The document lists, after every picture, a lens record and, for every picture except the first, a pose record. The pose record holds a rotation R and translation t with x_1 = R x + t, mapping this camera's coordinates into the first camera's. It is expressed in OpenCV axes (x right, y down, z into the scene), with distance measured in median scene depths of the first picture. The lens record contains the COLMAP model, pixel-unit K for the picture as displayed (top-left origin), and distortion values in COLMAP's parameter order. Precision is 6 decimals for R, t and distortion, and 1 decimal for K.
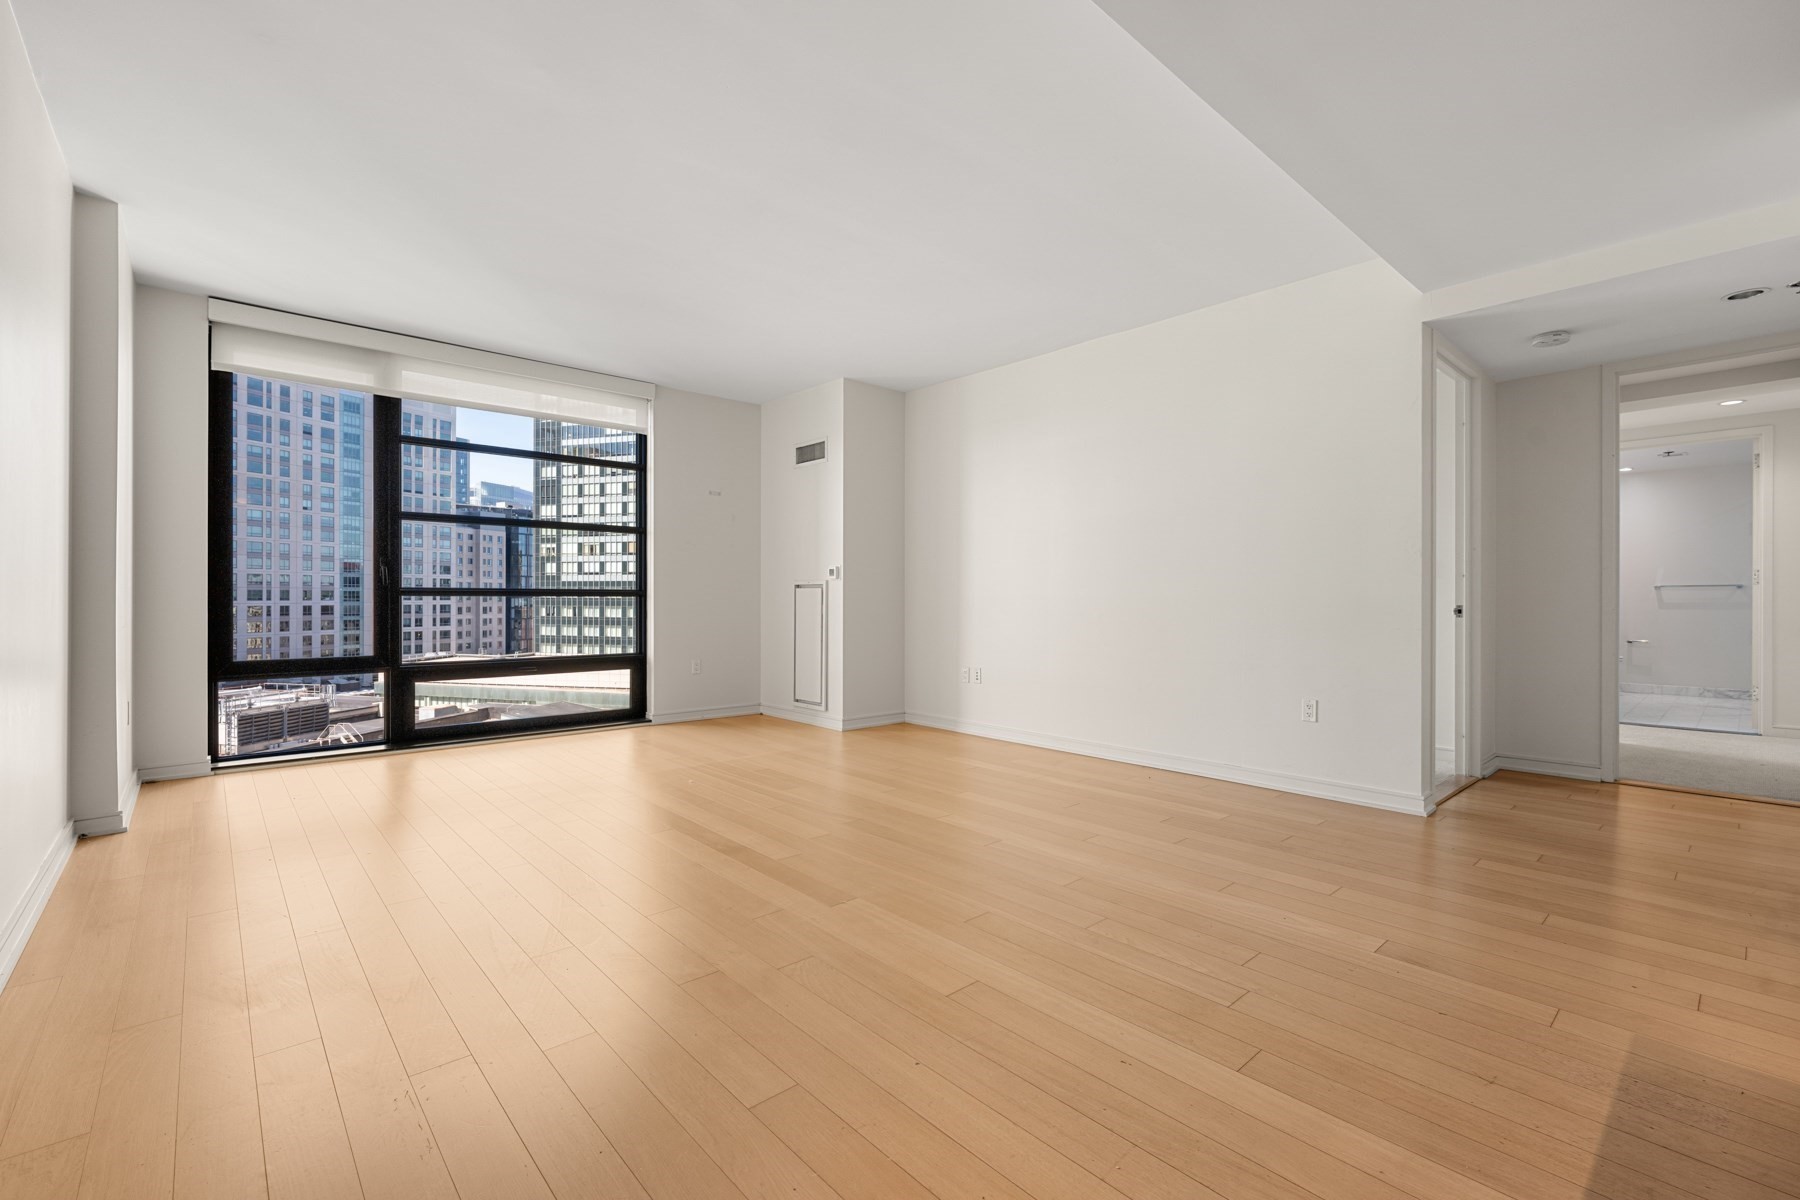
lens RADIAL K [[760.6, 0, 914.0], [0, 760.6, 600.4], [0, 0, 1]] dist [-0.001374, -0.000461]
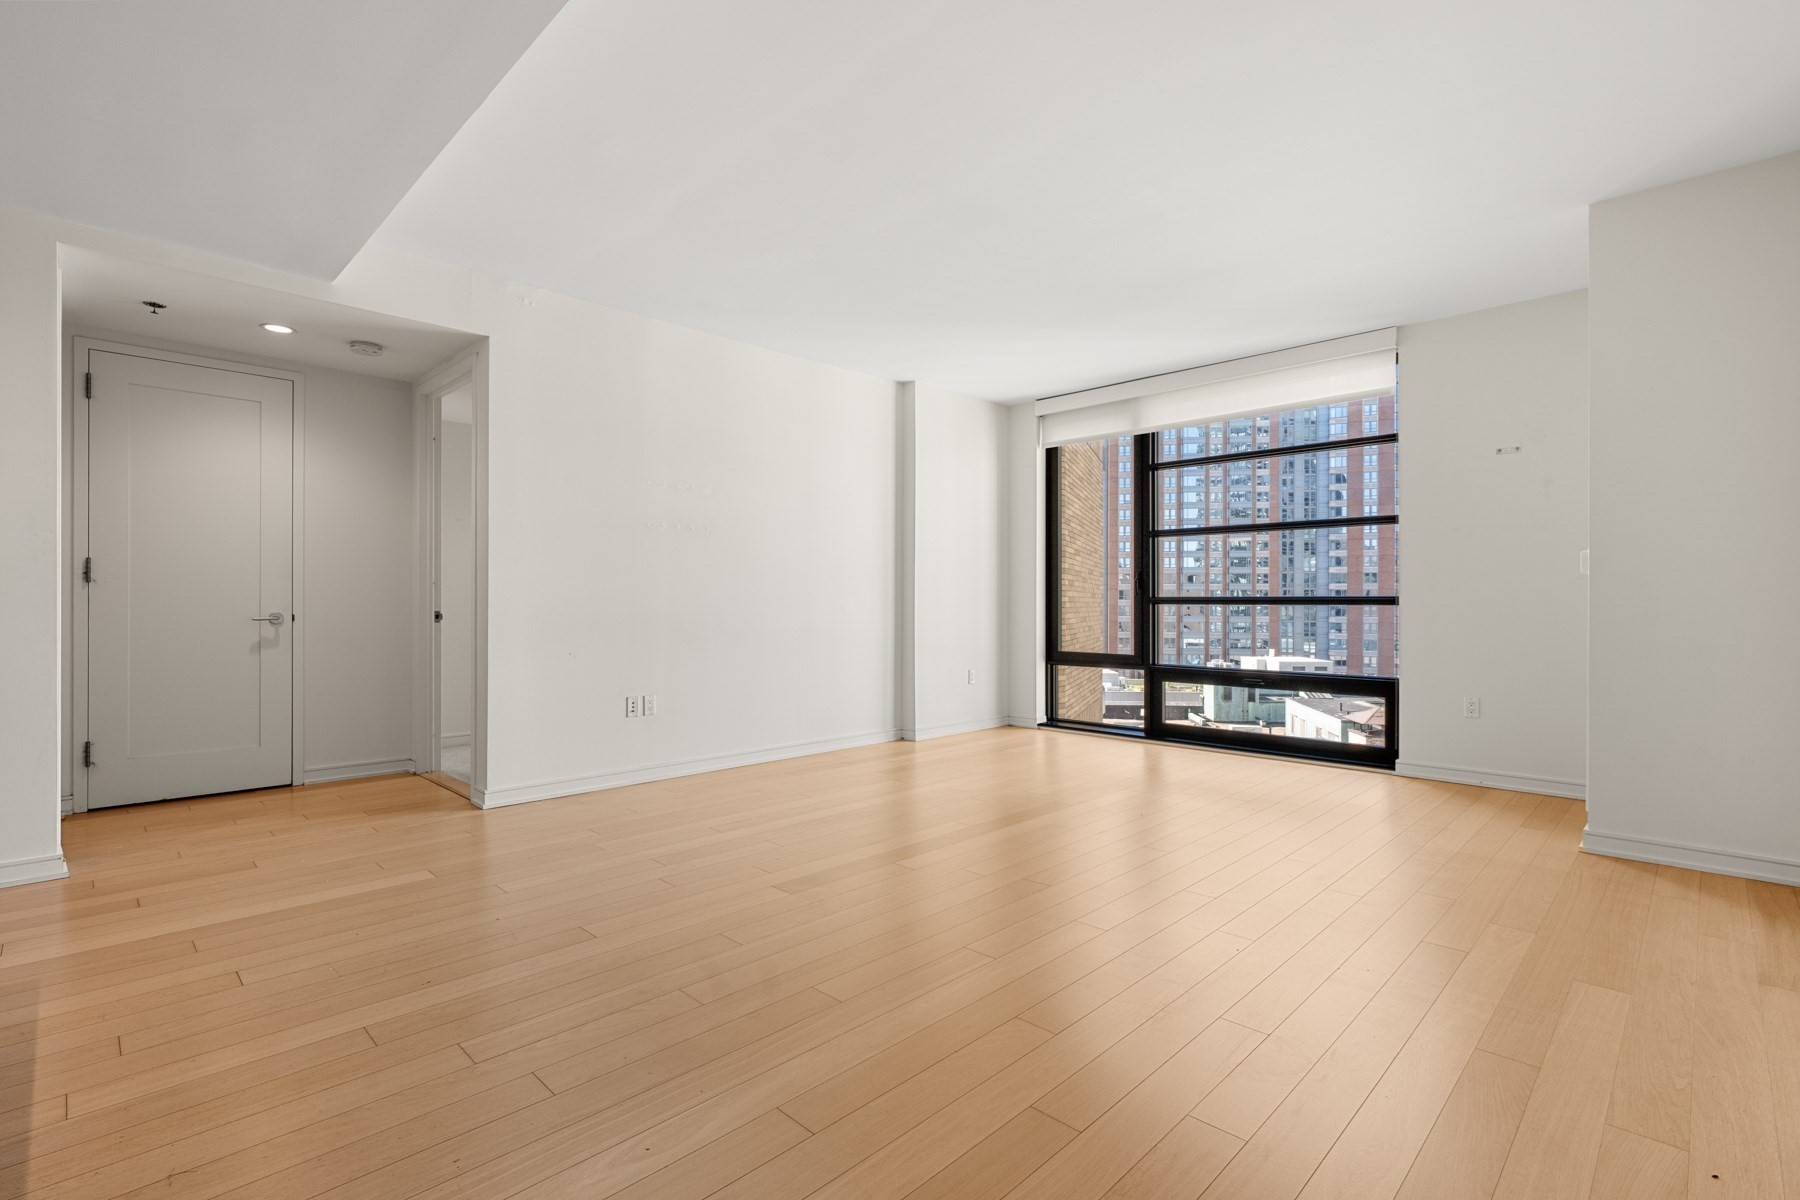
lens RADIAL K [[829.4, 0, 906.2], [0, 829.4, 596.8], [0, 0, 1]] dist [-0.003523, 0.001452]
pose [[0.061241, -0.010852, -0.998064, 0.534979], [-0.004552, 0.999927, -0.011151, -0.001978], [0.998113, 0.005226, 0.061187, 0.541326]]
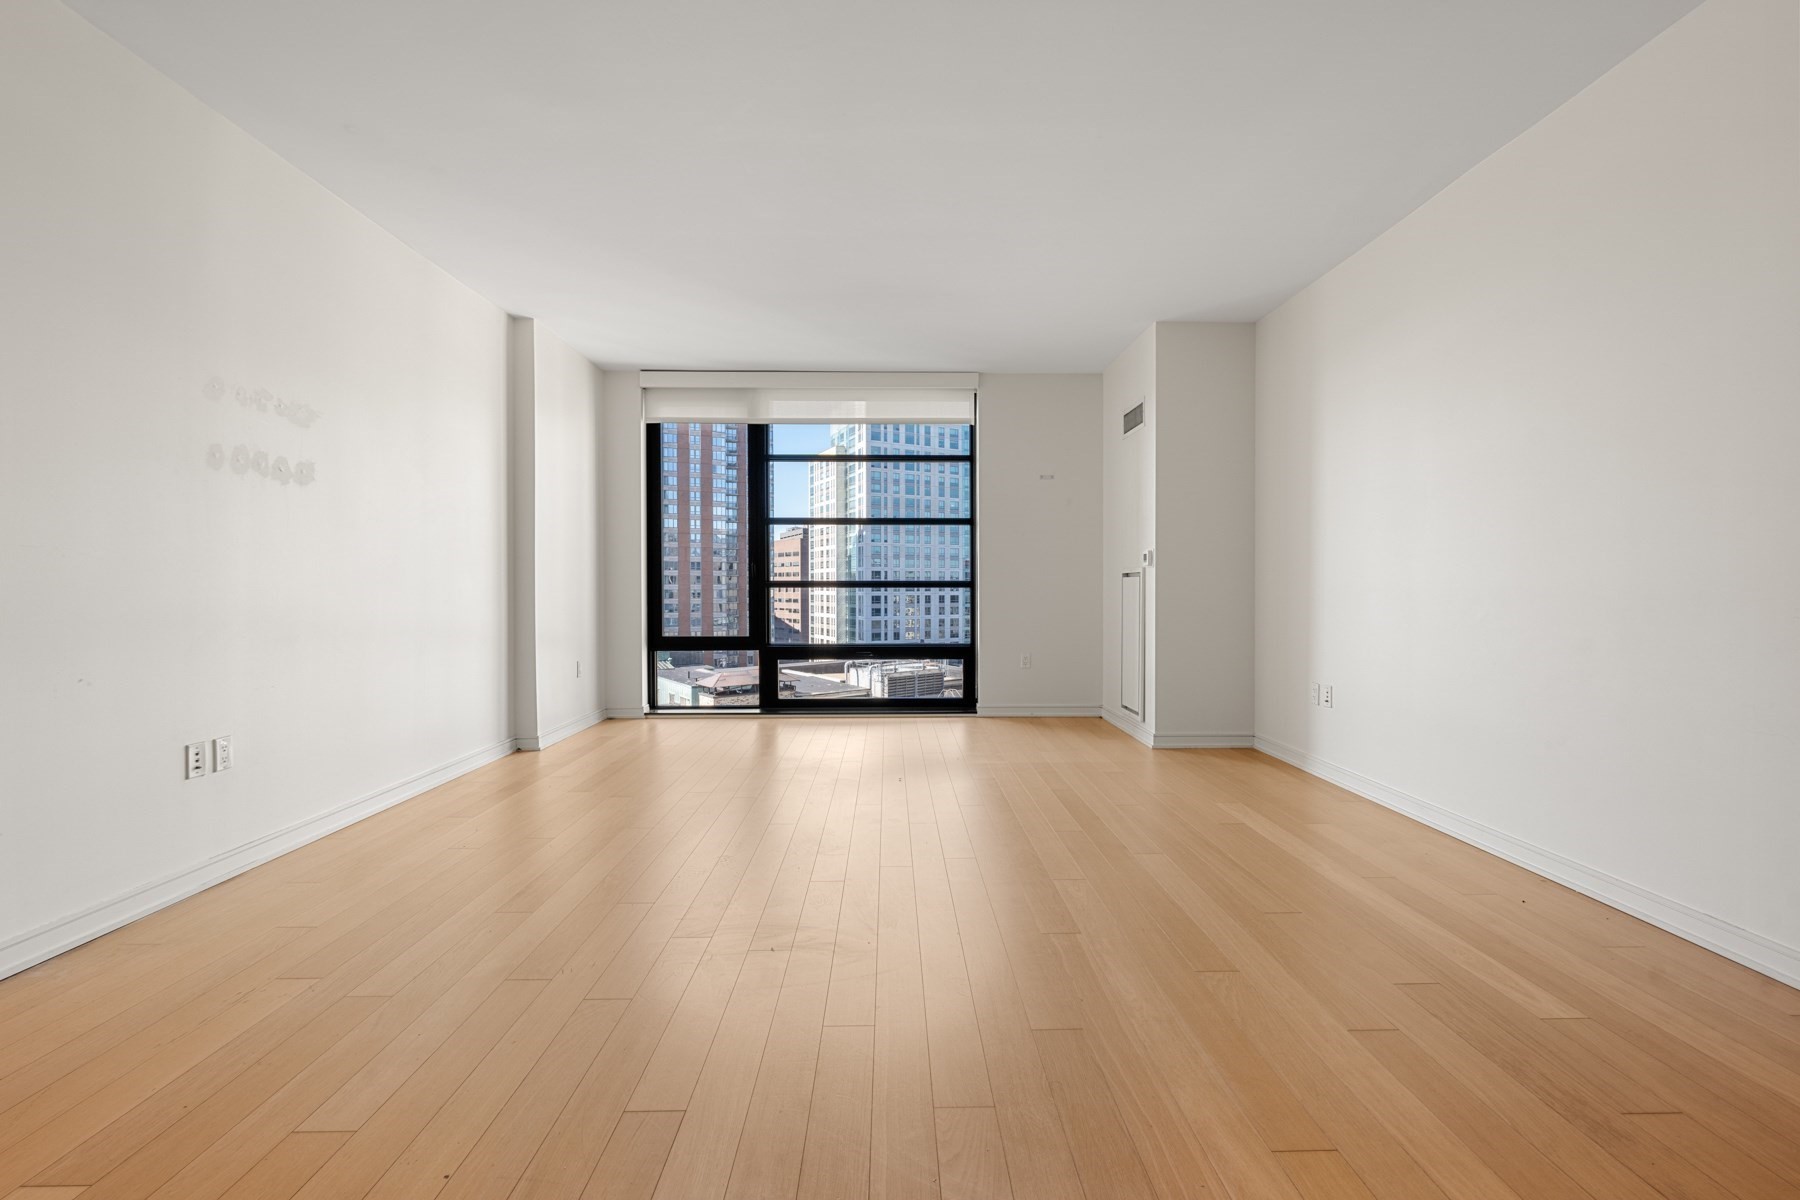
lens RADIAL K [[760.6, 0, 911.5], [0, 760.6, 594.3], [0, 0, 1]] dist [-0.001374, -0.000461]
pose [[0.756572, 0.002509, -0.653905, 0.283153], [0.000126, 0.999992, 0.003982, 0.000024], [0.653910, -0.003095, 0.756566, 0.229733]]
